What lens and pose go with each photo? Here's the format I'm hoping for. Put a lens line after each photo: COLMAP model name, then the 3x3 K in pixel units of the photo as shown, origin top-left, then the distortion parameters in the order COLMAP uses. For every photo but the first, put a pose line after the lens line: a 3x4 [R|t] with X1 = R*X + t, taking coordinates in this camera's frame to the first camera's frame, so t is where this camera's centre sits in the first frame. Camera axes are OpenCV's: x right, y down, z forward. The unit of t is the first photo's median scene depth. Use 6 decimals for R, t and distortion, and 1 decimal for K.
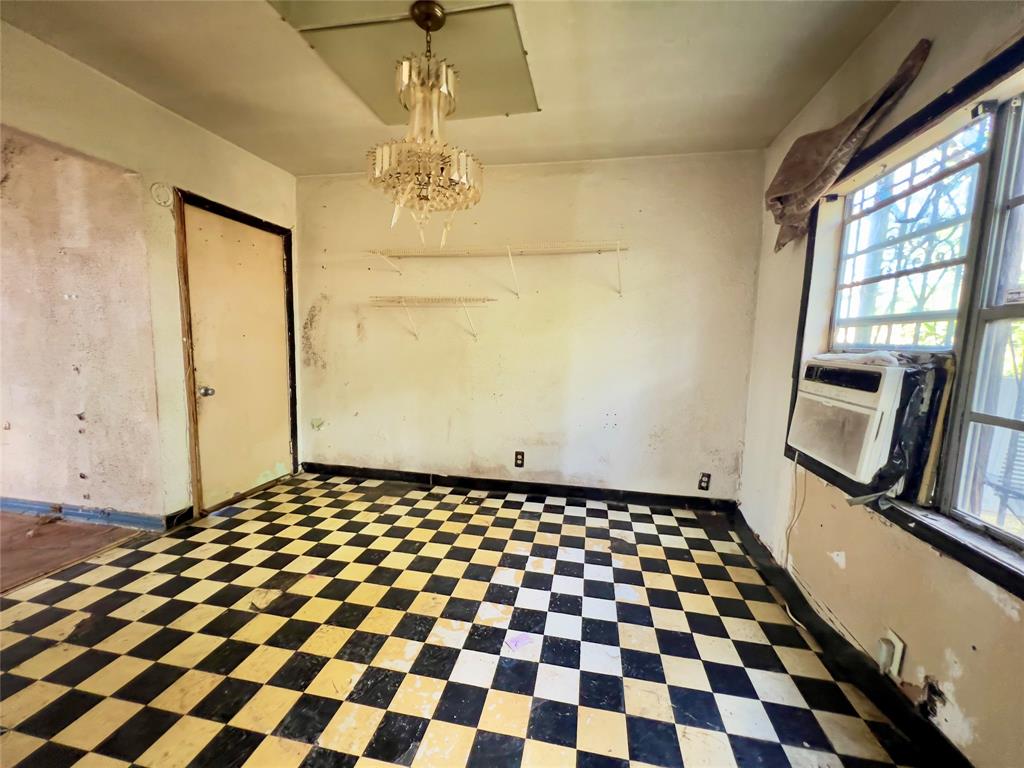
lens RADIAL K [[412.4, 0, 513.4], [0, 412.4, 385.9], [0, 0, 1]] dist [0.001569, -0.000009]
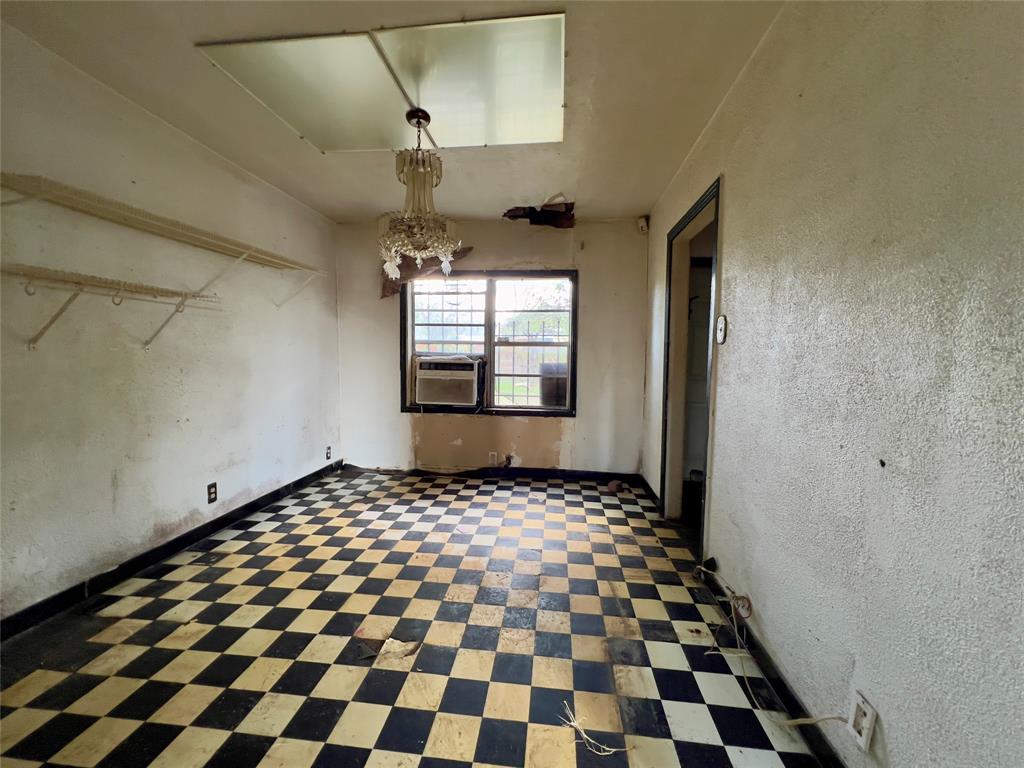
lens RADIAL K [[412.4, 0, 510.5], [0, 412.4, 385.3], [0, 0, 1]] dist [0.001569, -0.000009]
pose [[-0.077032, -0.095573, 0.992437, -0.999272], [0.093505, 0.990315, 0.102627, -0.078541], [-0.992634, 0.100704, -0.067349, 0.524949]]
